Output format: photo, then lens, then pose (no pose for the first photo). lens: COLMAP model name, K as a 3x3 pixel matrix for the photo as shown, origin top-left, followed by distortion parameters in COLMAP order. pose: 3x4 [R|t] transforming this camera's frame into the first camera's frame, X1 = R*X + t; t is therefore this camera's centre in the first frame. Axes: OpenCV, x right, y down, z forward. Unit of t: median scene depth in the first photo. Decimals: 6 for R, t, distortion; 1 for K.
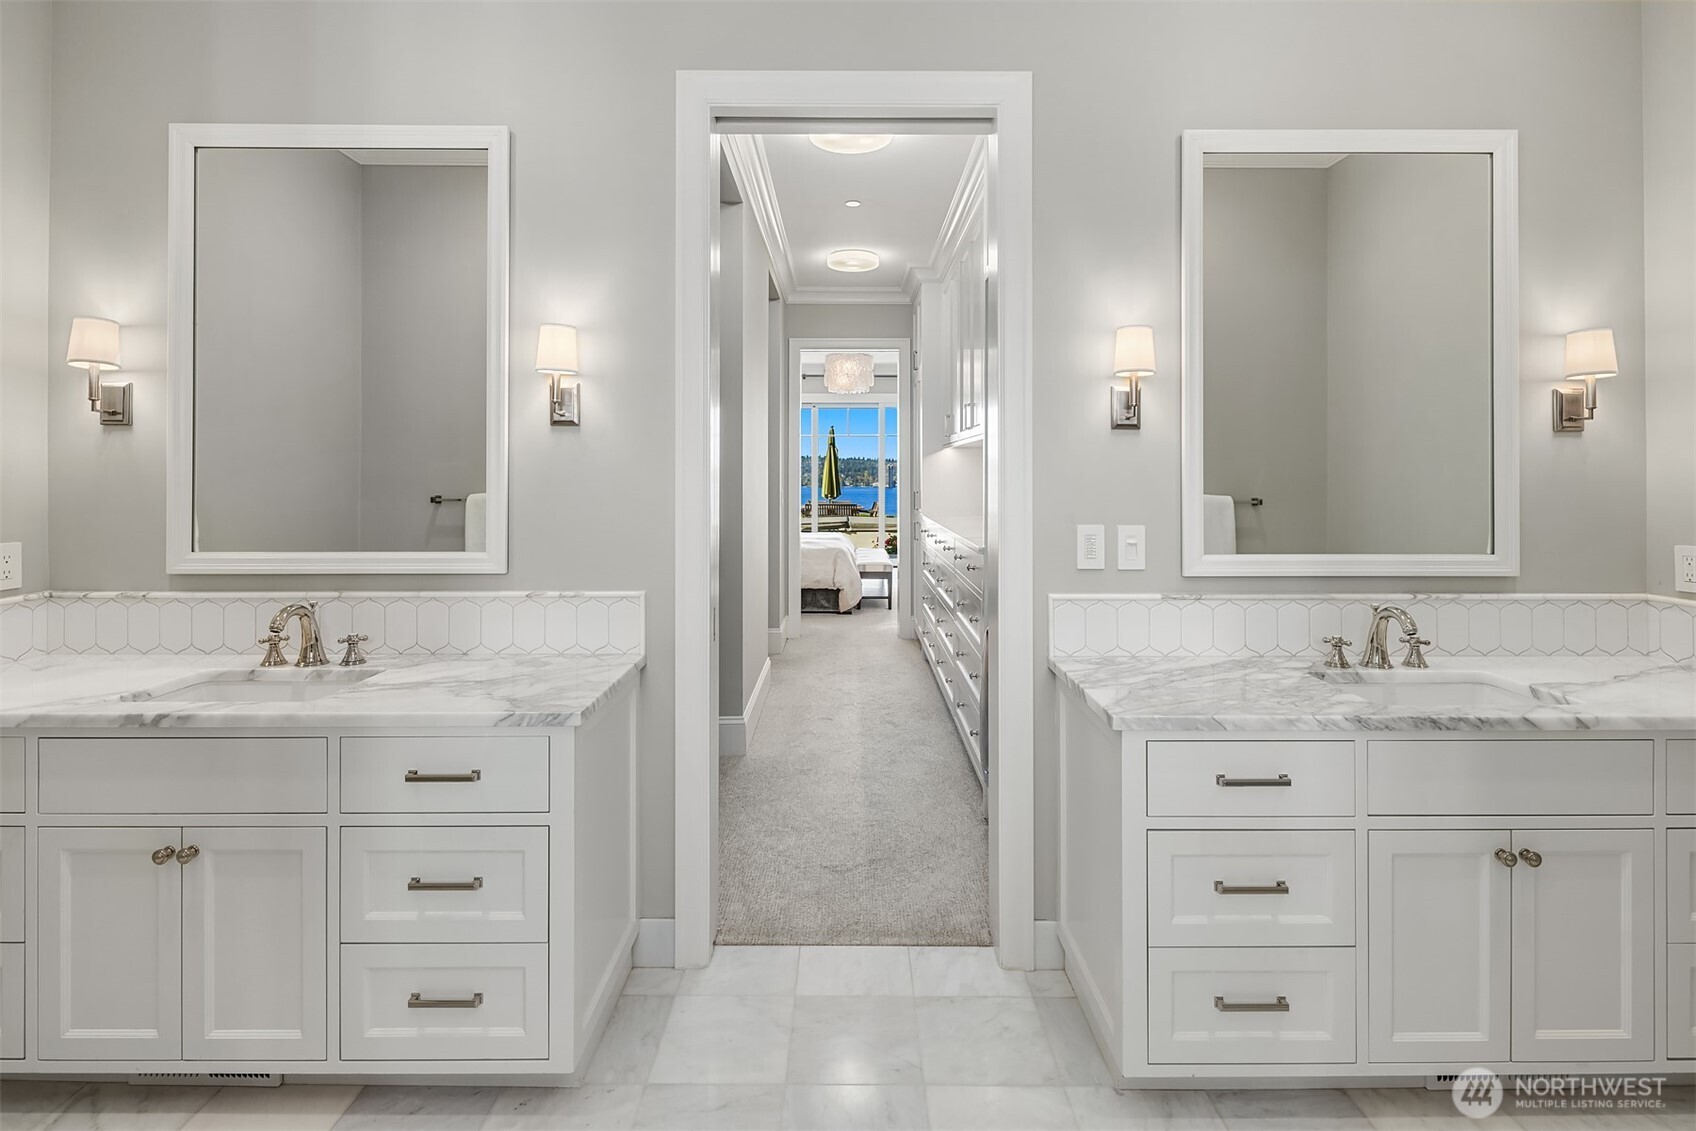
lens RADIAL K [[820.9, 0, 780.9], [0, 820.9, 466.6], [0, 0, 1]] dist [0.003867, -0.000729]
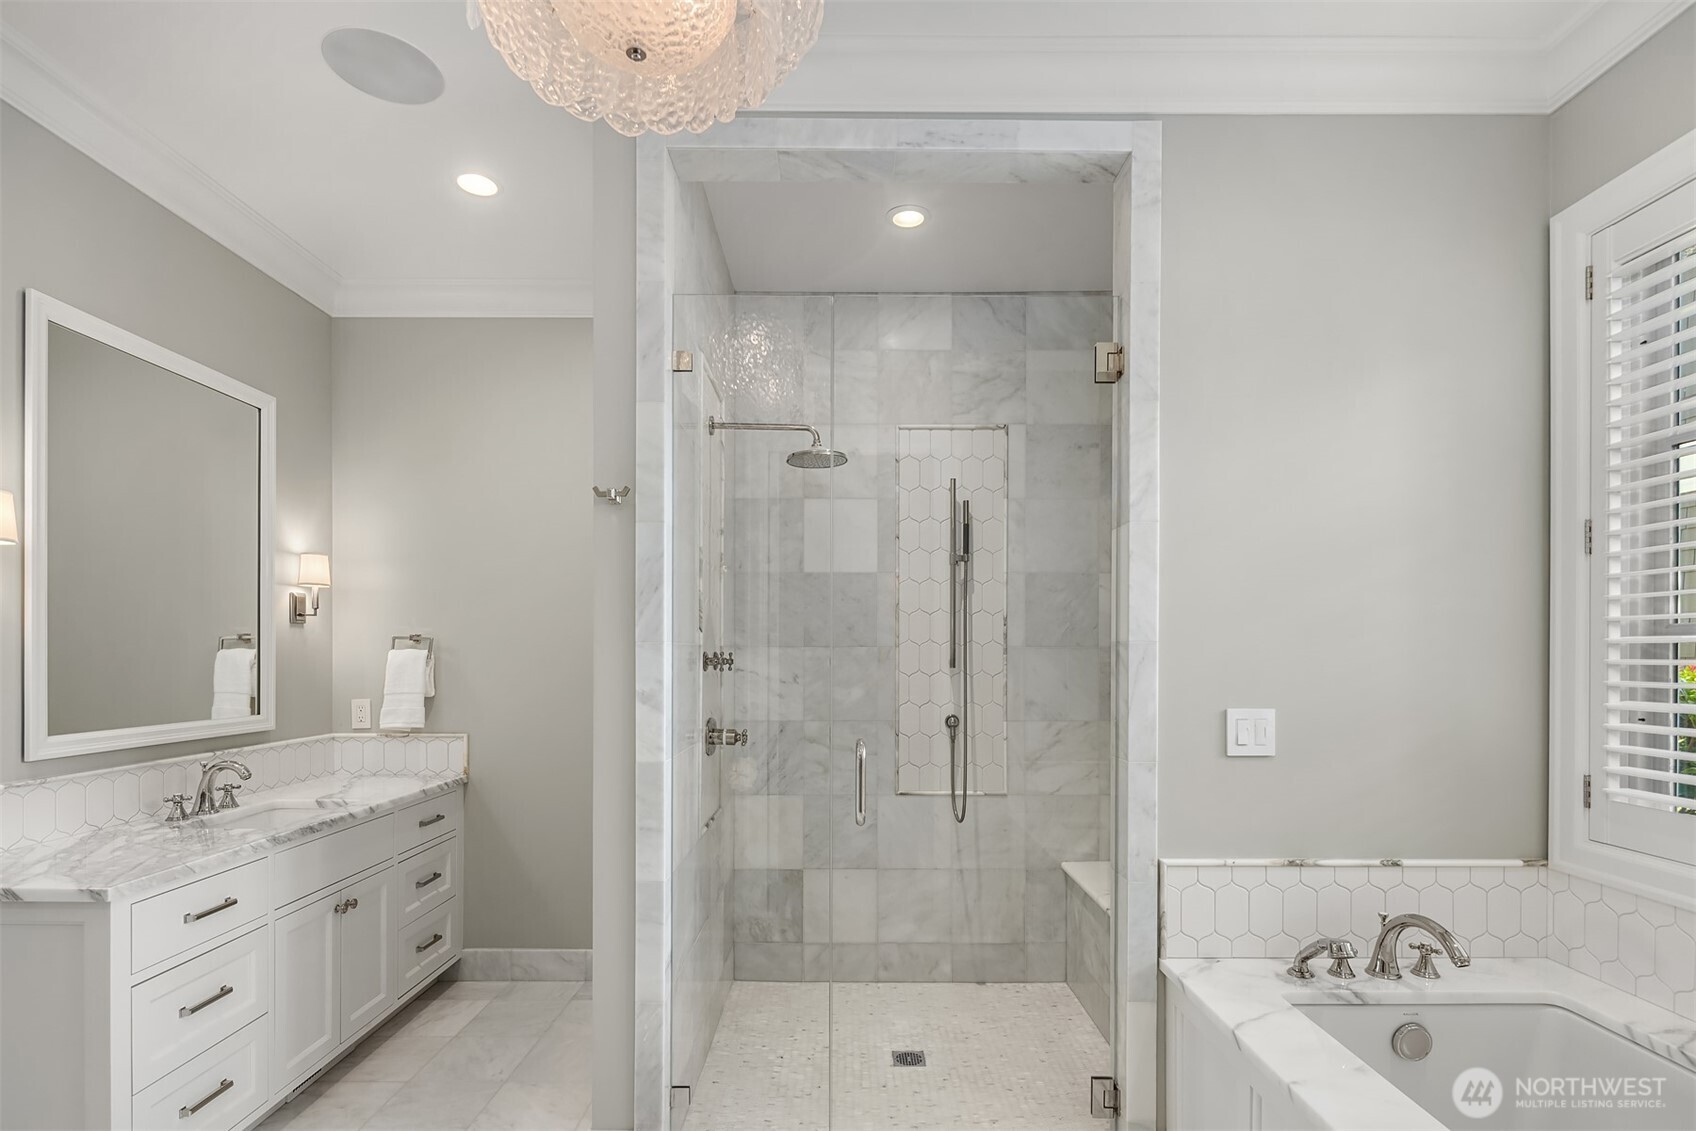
lens RADIAL K [[820.9, 0, 855.5], [0, 820.9, 654.0], [0, 0, 1]] dist [0.003867, -0.000729]
pose [[0.001932, 0.000438, 0.999998, -0.554929], [-0.006551, 0.999978, -0.000425, 0.005003], [-0.999977, -0.006550, 0.001934, 0.057705]]
